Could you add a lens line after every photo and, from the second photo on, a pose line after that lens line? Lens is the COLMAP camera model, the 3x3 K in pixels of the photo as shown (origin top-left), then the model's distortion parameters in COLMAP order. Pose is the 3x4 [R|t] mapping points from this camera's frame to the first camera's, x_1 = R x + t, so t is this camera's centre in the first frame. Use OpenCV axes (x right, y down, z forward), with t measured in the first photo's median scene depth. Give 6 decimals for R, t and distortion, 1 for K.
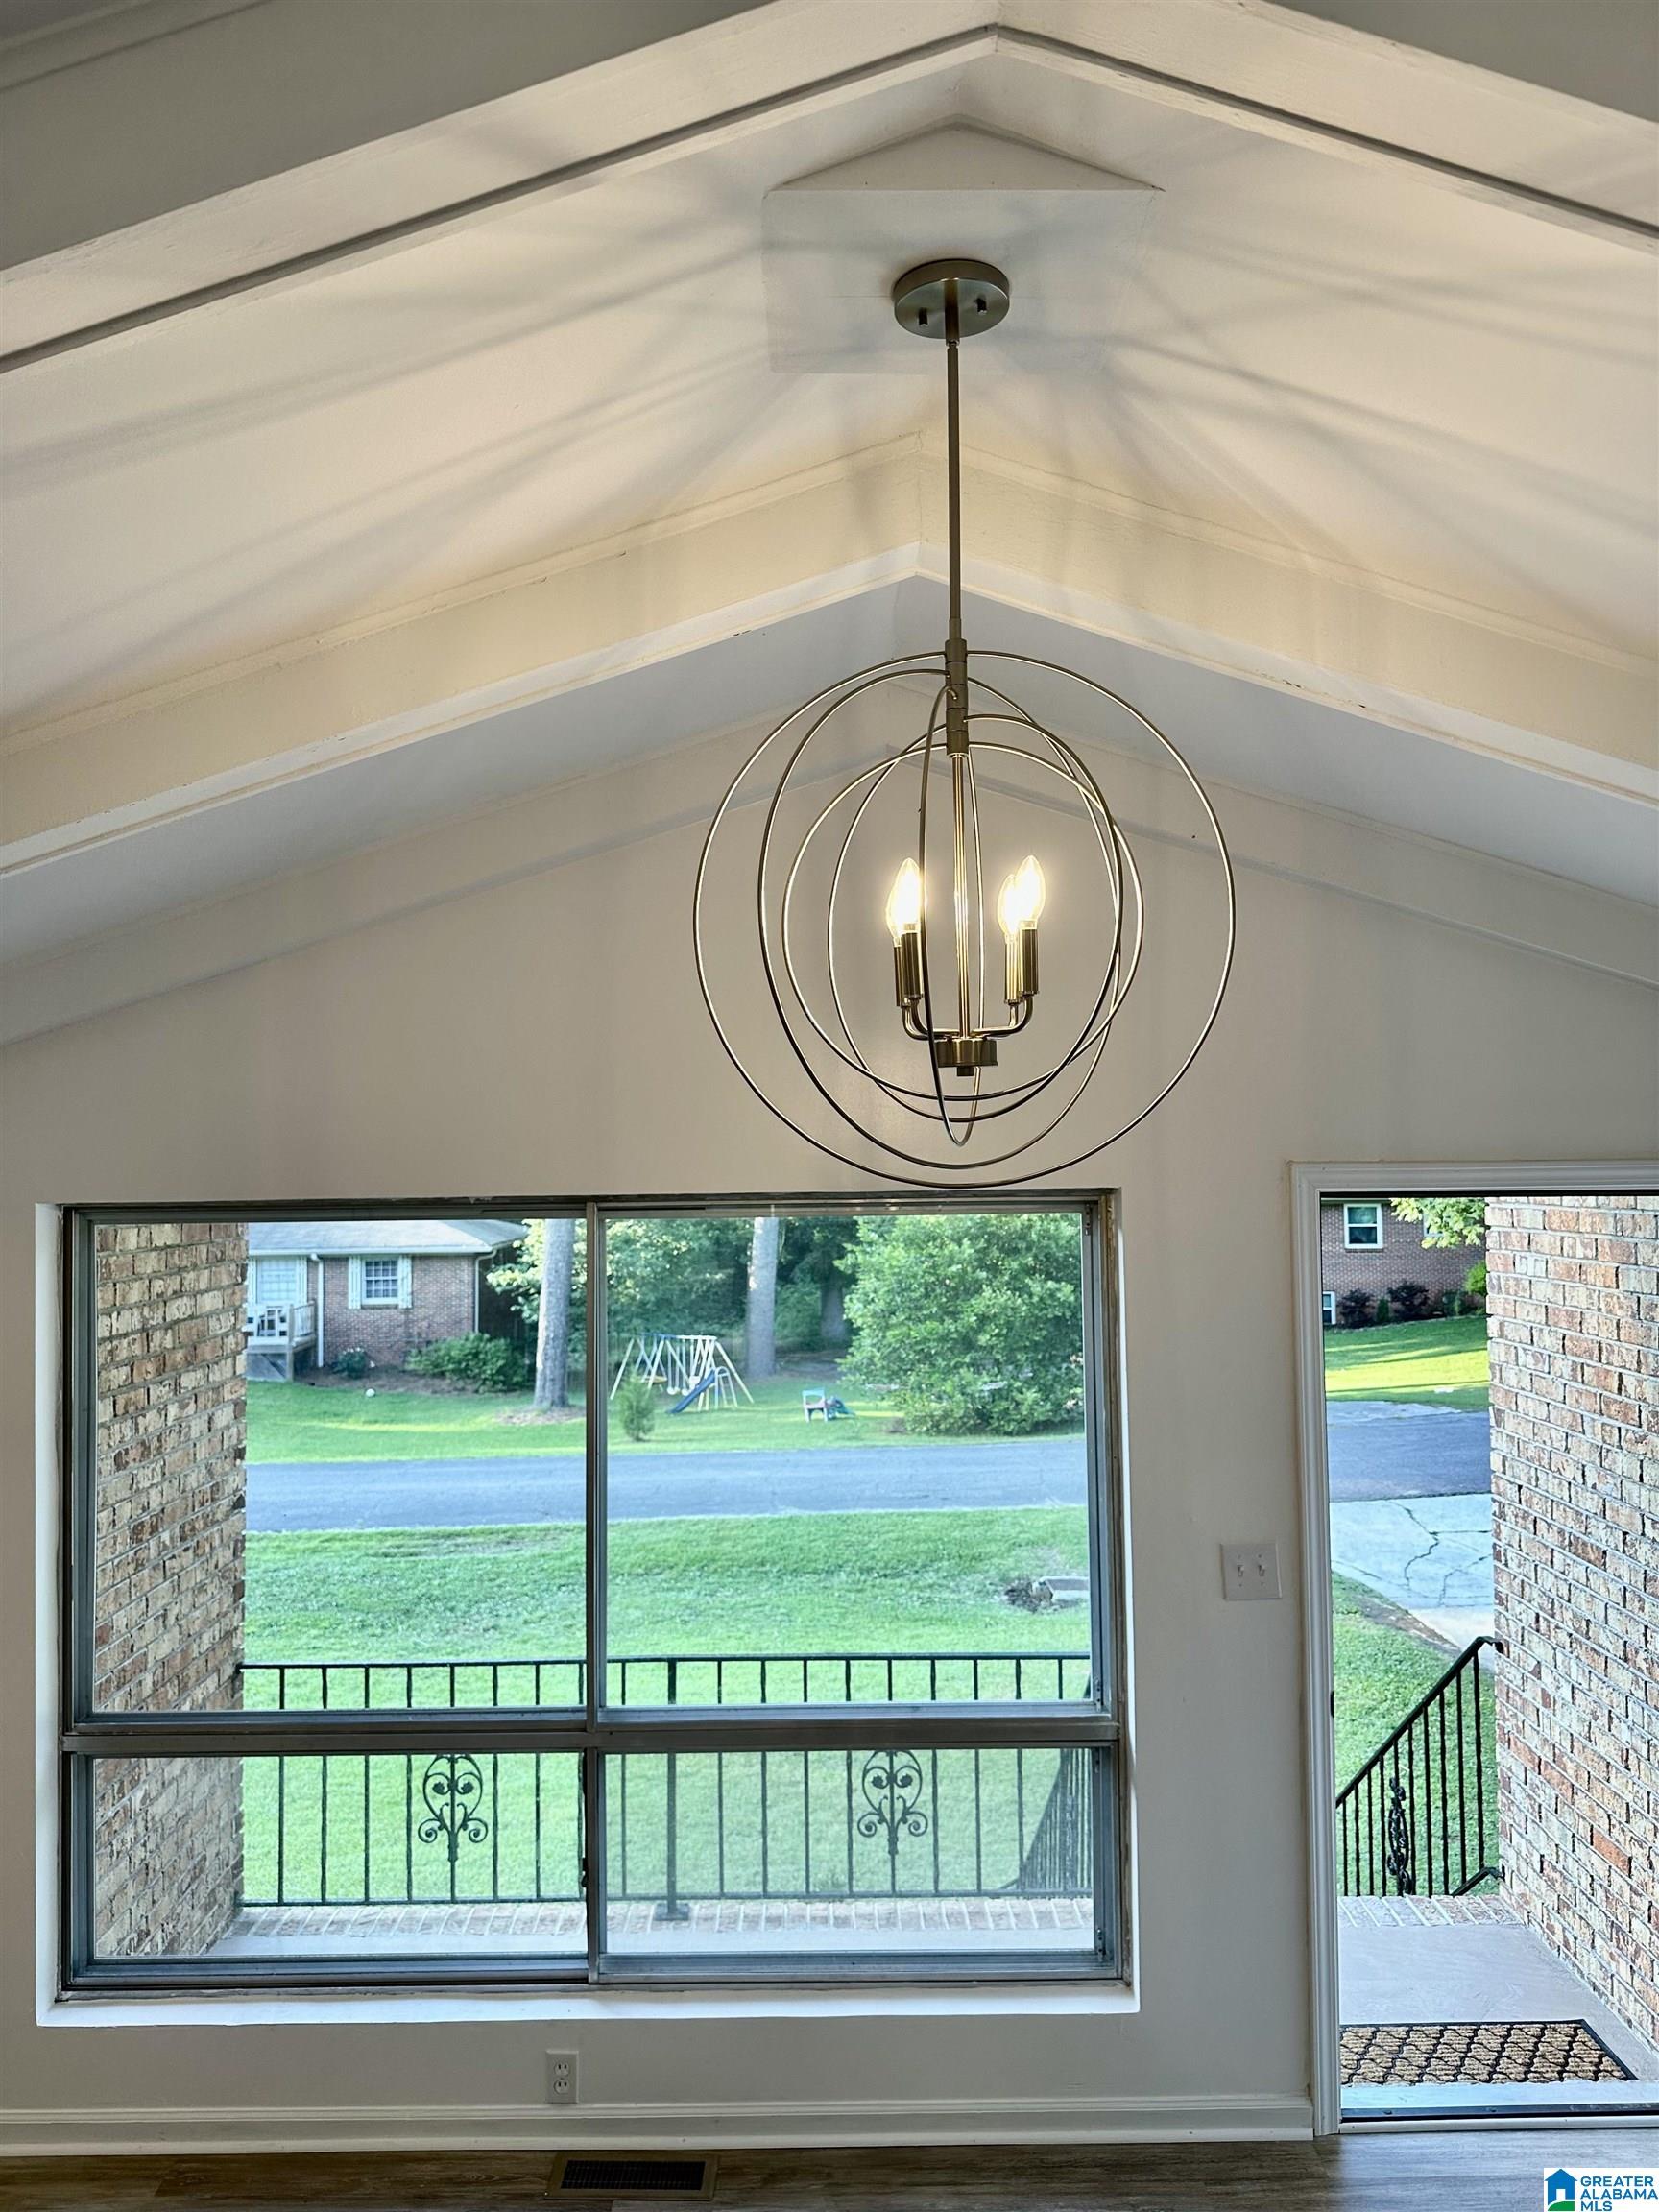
lens RADIAL K [[1541.4, 0, 852.4], [0, 1541.4, 1106.1], [0, 0, 1]] dist [0.070402, -0.096898]
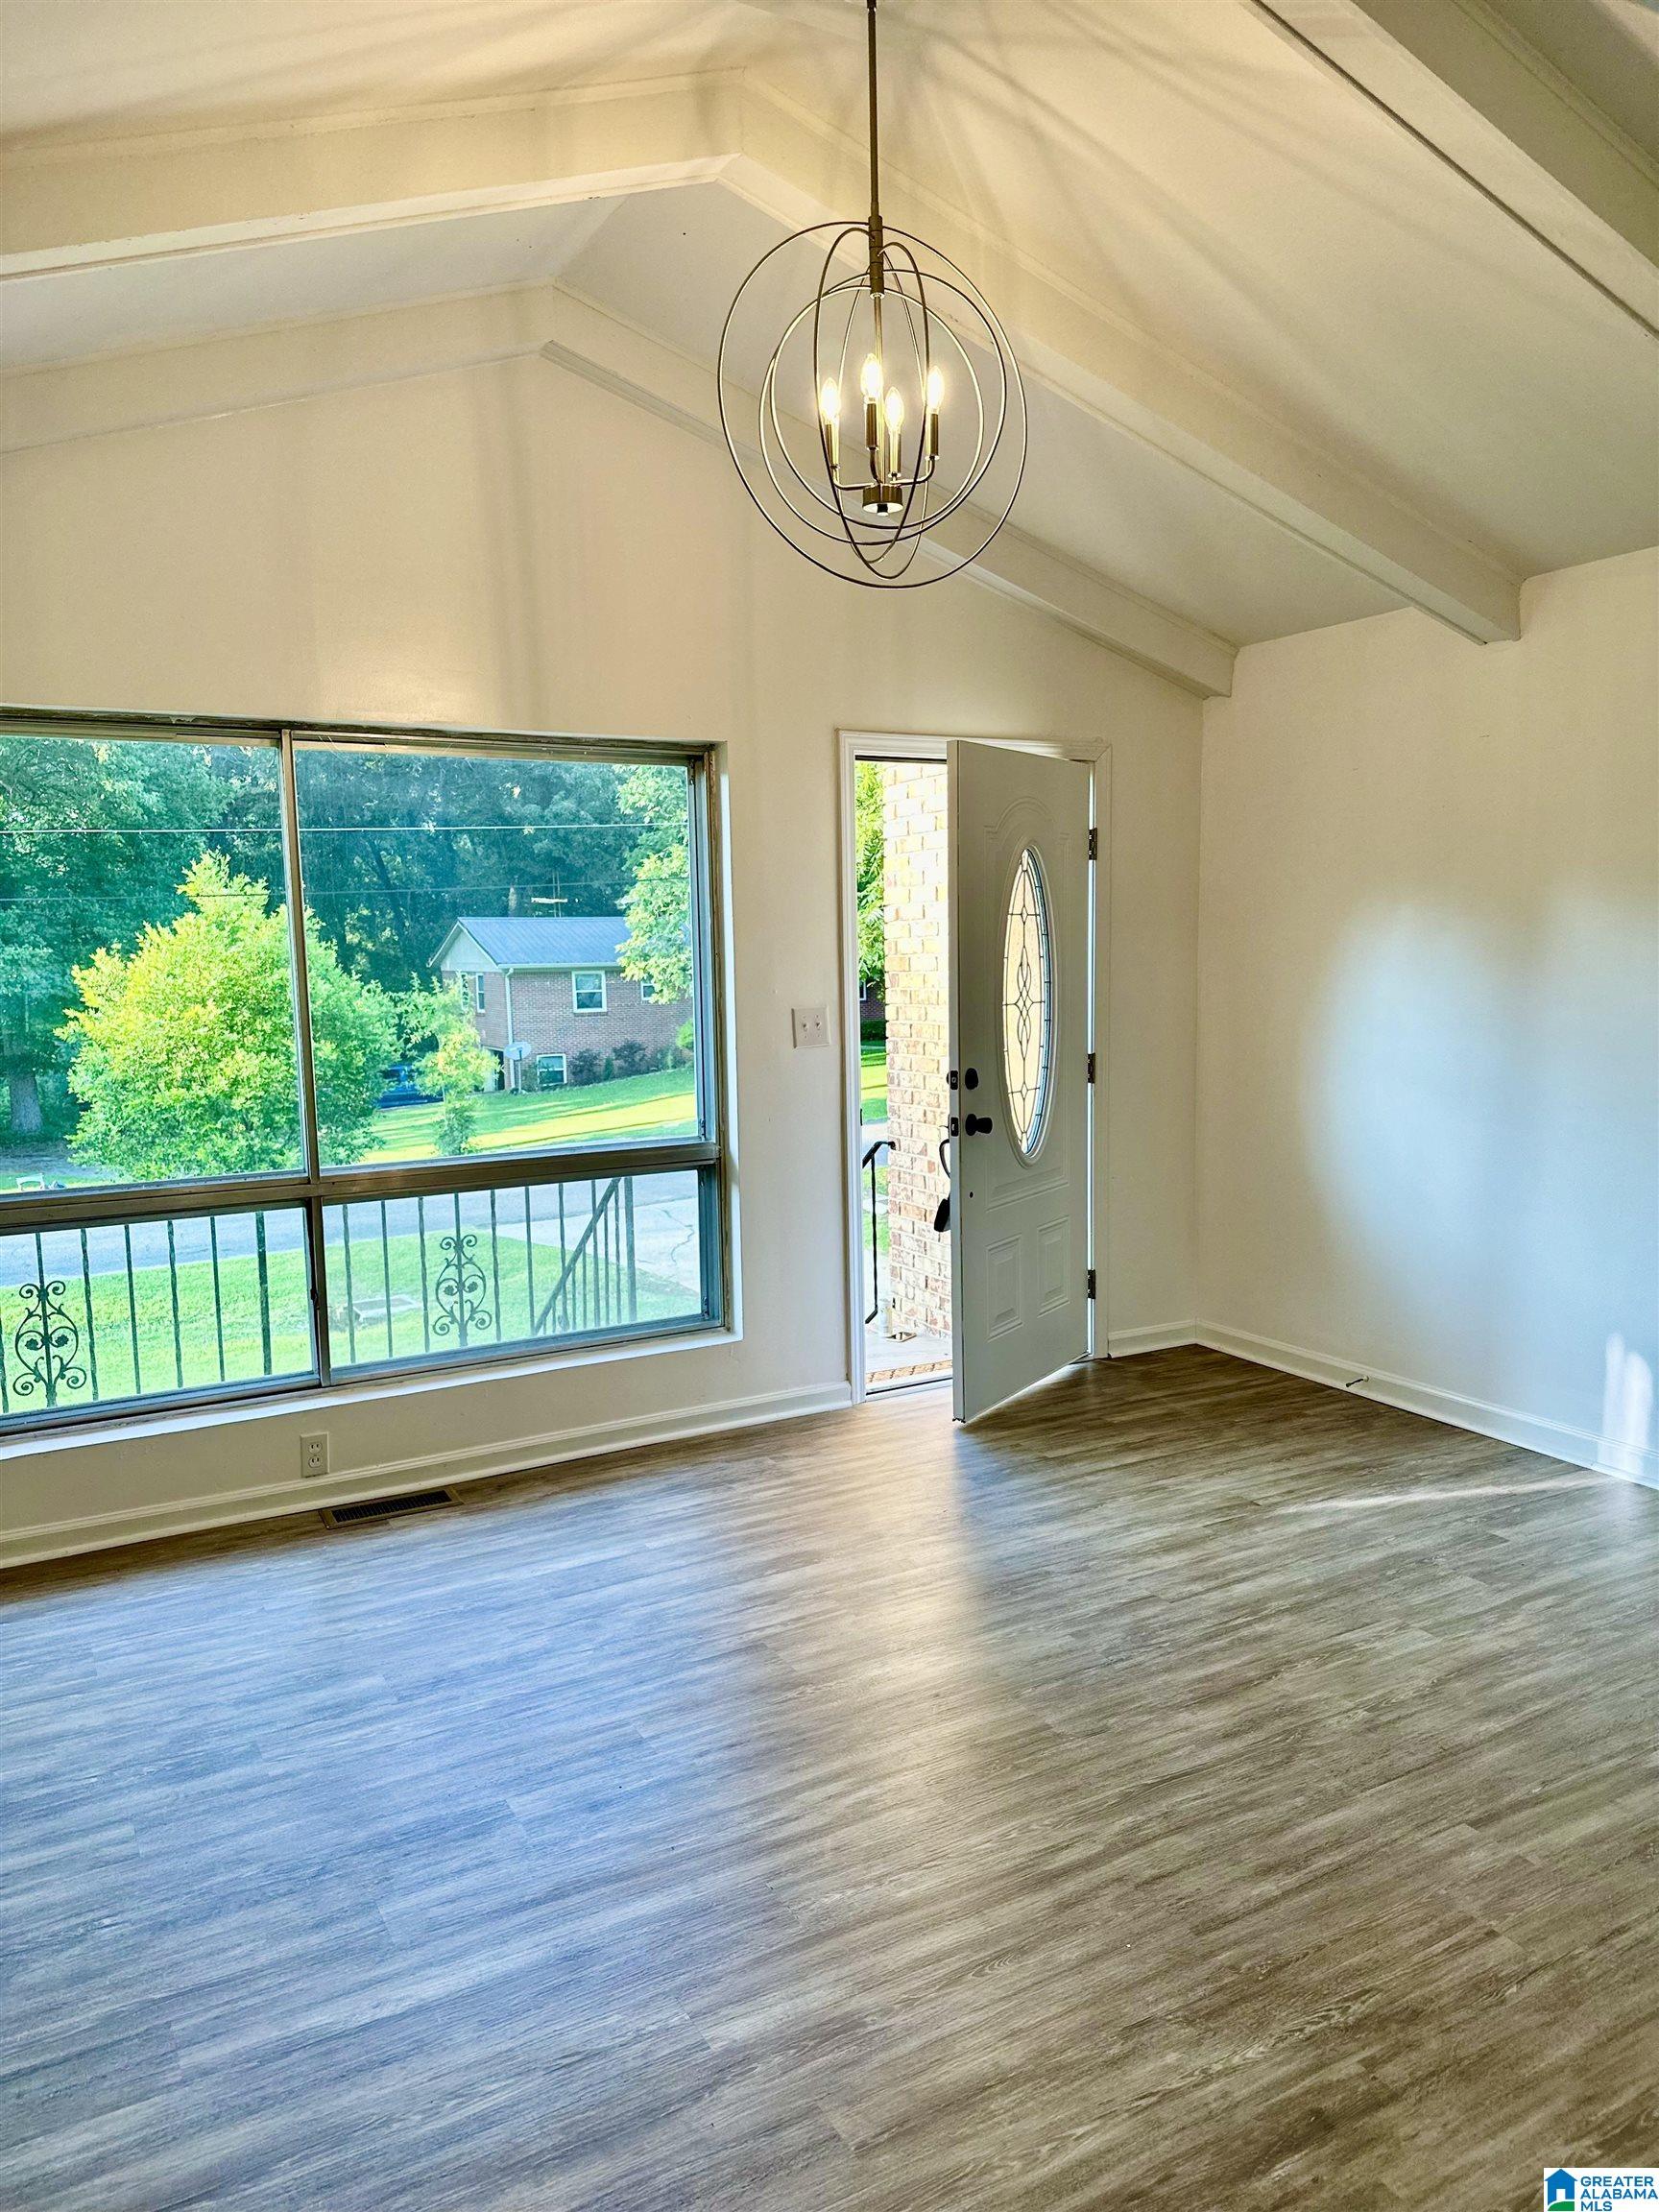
lens RADIAL K [[1541.4, 0, 835.4], [0, 1541.4, 1118.1], [0, 0, 1]] dist [0.070402, -0.096898]
pose [[0.875962, -0.060283, 0.478598, -0.285056], [-0.005346, 0.990886, 0.134595, 0.140601], [-0.482350, -0.120459, 0.867657, -0.159656]]
